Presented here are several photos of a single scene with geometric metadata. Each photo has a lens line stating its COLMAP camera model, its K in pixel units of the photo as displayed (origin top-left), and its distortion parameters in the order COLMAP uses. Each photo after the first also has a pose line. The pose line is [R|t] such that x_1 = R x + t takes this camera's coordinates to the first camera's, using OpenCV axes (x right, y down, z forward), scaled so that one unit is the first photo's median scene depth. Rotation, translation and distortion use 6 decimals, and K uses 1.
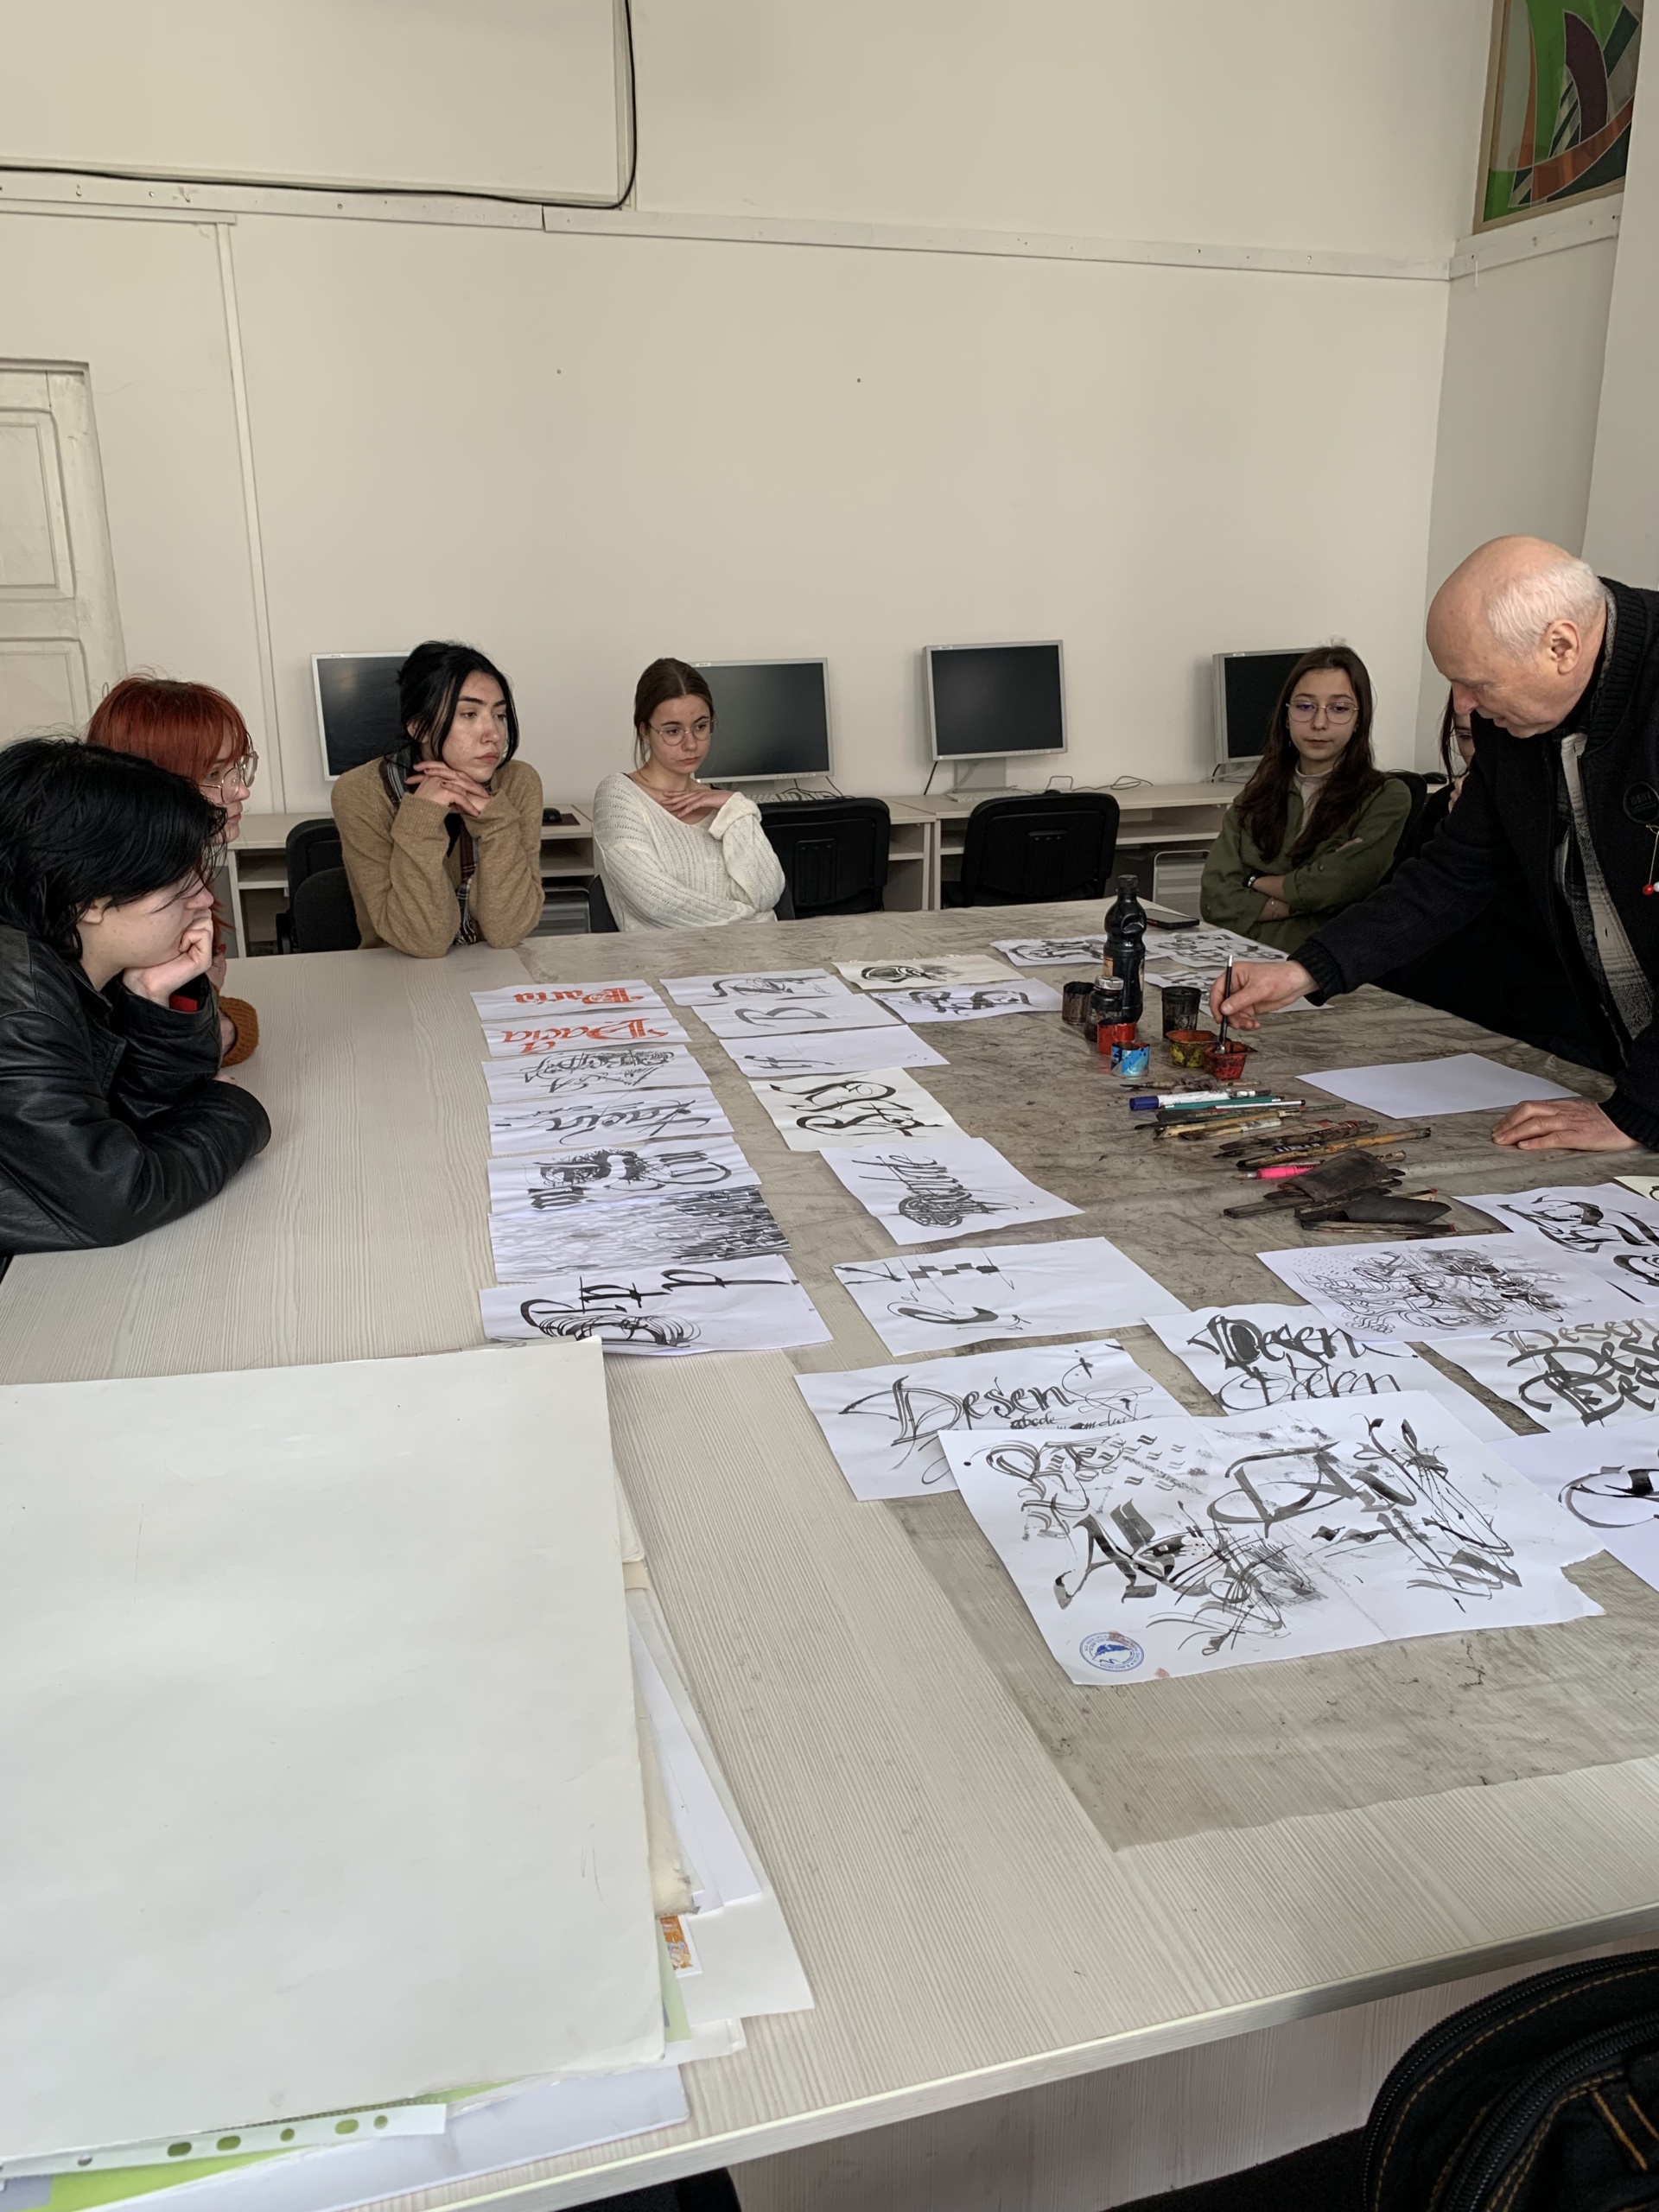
lens RADIAL K [[1673.4, 0, 834.1], [0, 1673.4, 1109.6], [0, 0, 1]] dist [0.022241, -0.035492]
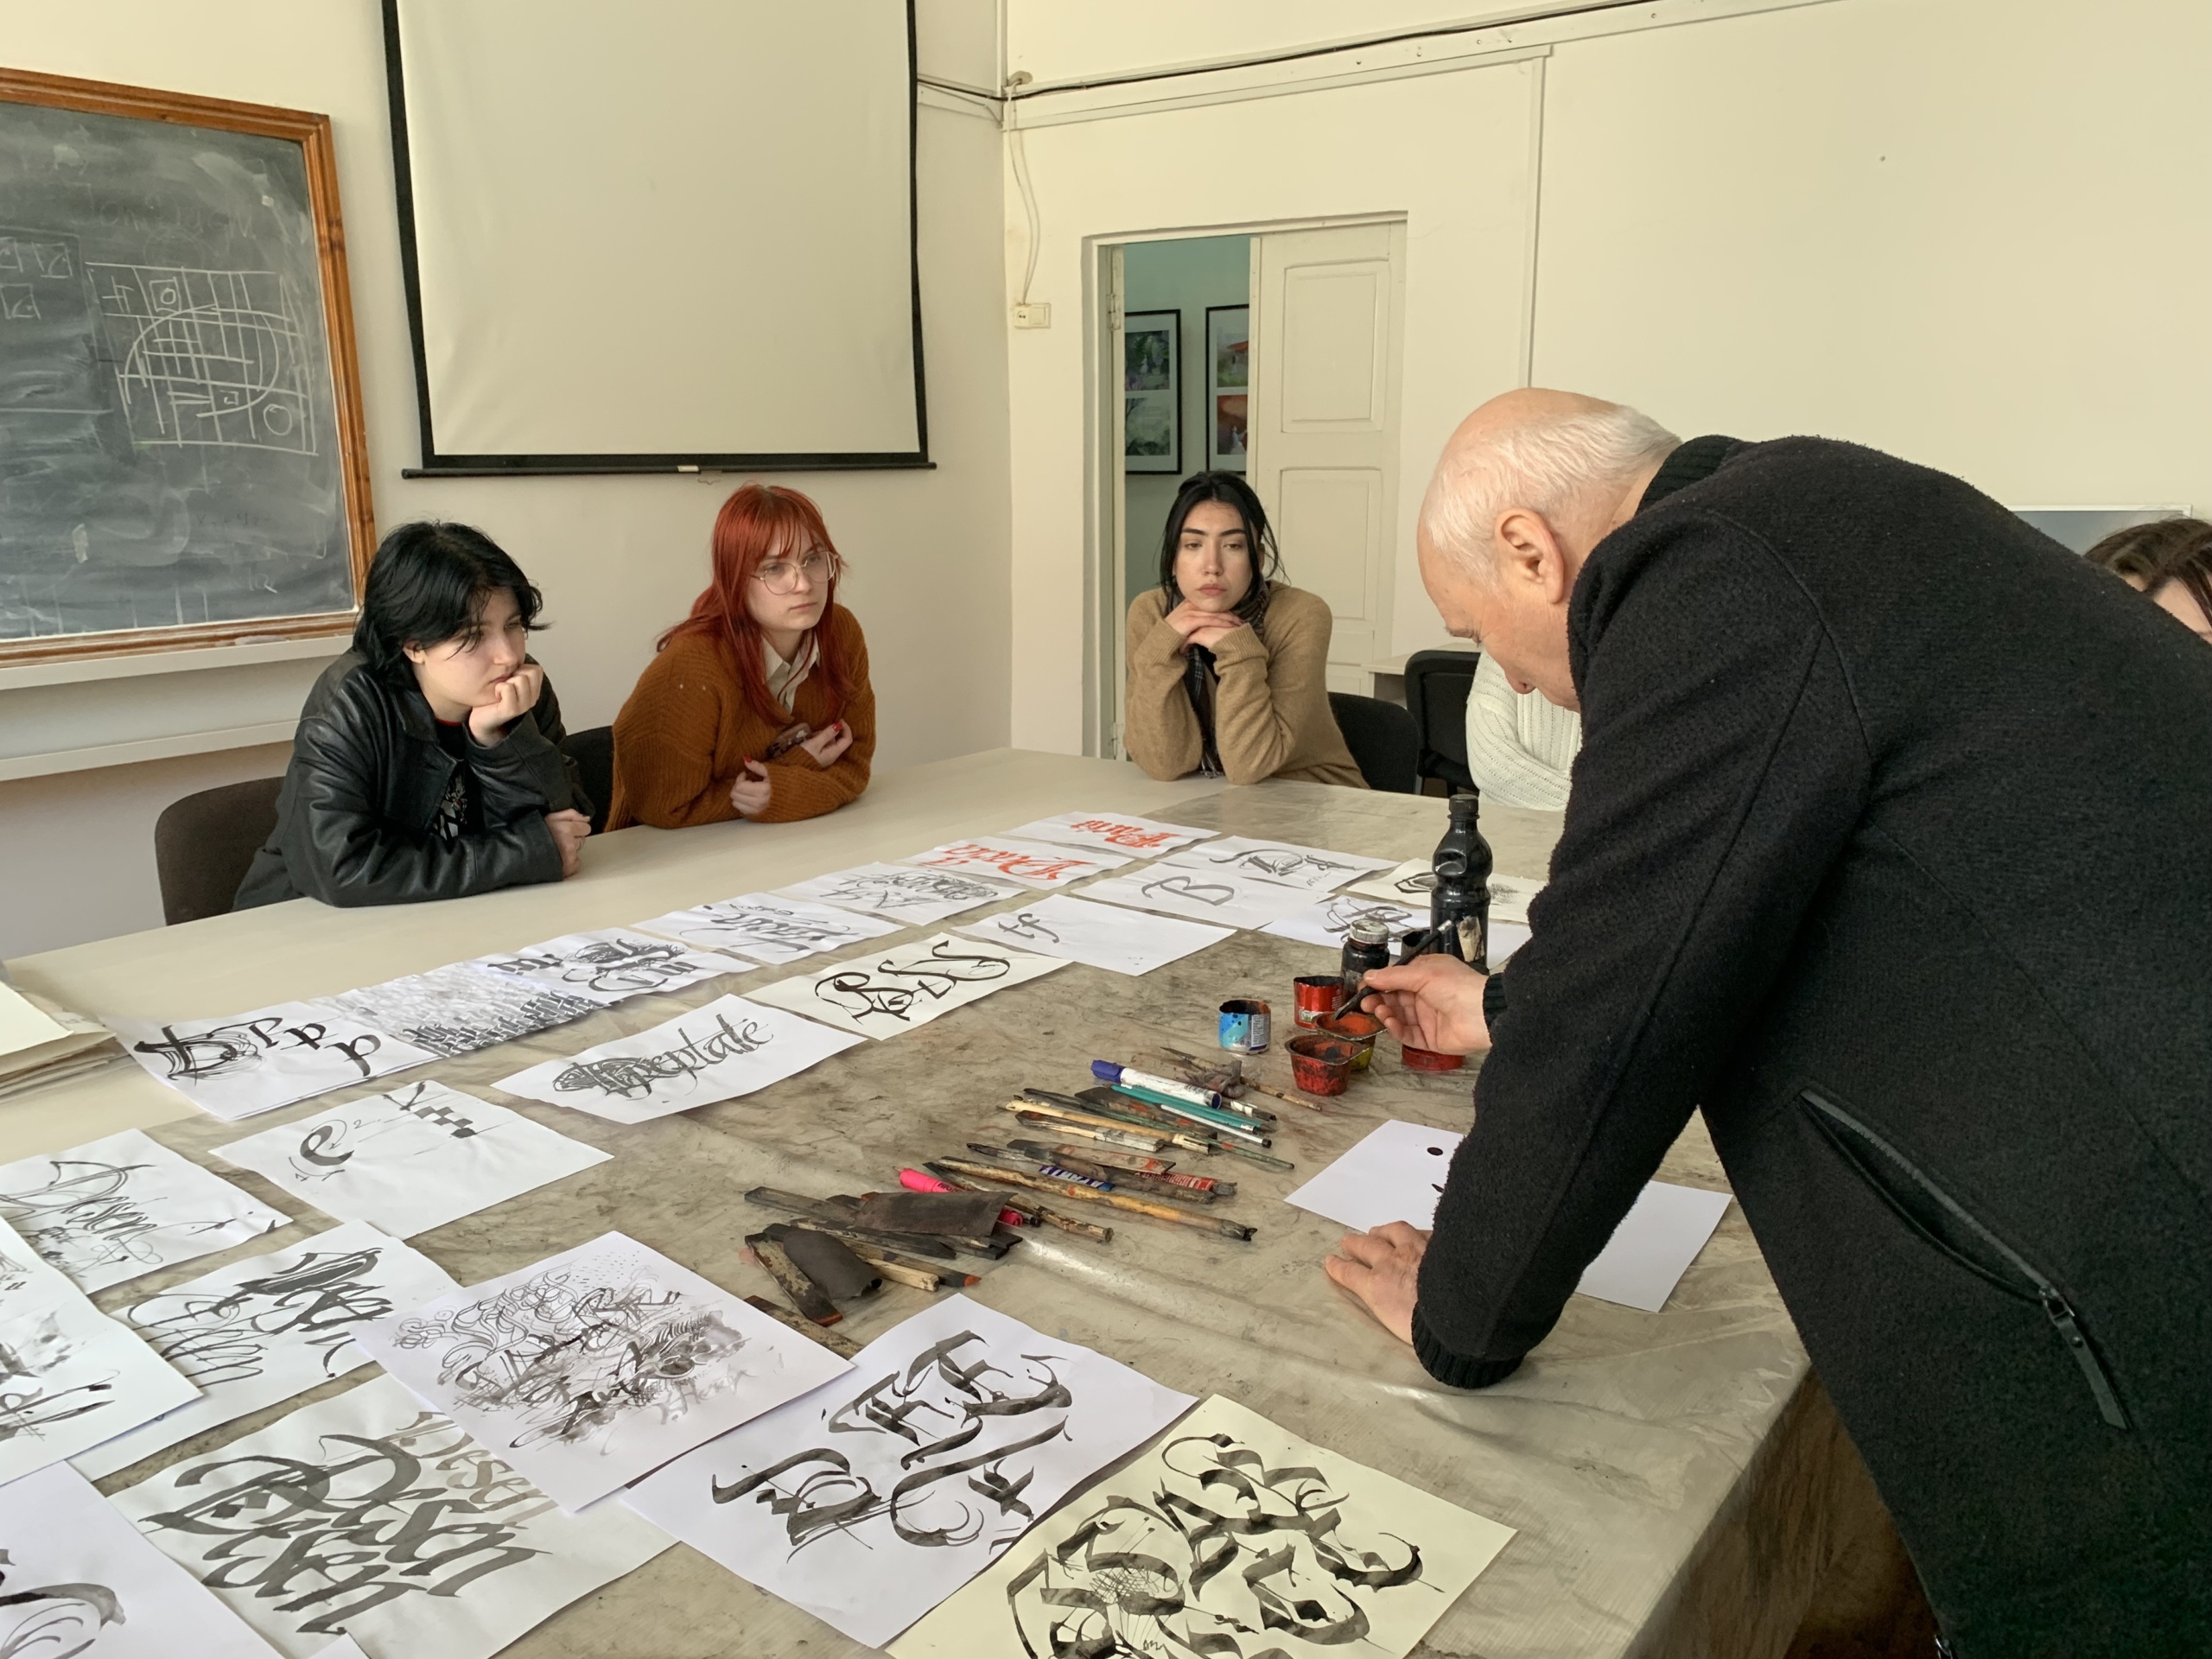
lens RADIAL K [[1673.4, 0, 1109.7], [0, 1673.4, 827.0], [0, 0, 1]] dist [0.022241, -0.035492]
pose [[0.595760, 0.183473, -0.781925, 0.939002], [-0.232718, 0.971228, 0.050580, -0.185847], [0.768708, 0.151834, 0.621317, 0.635218]]
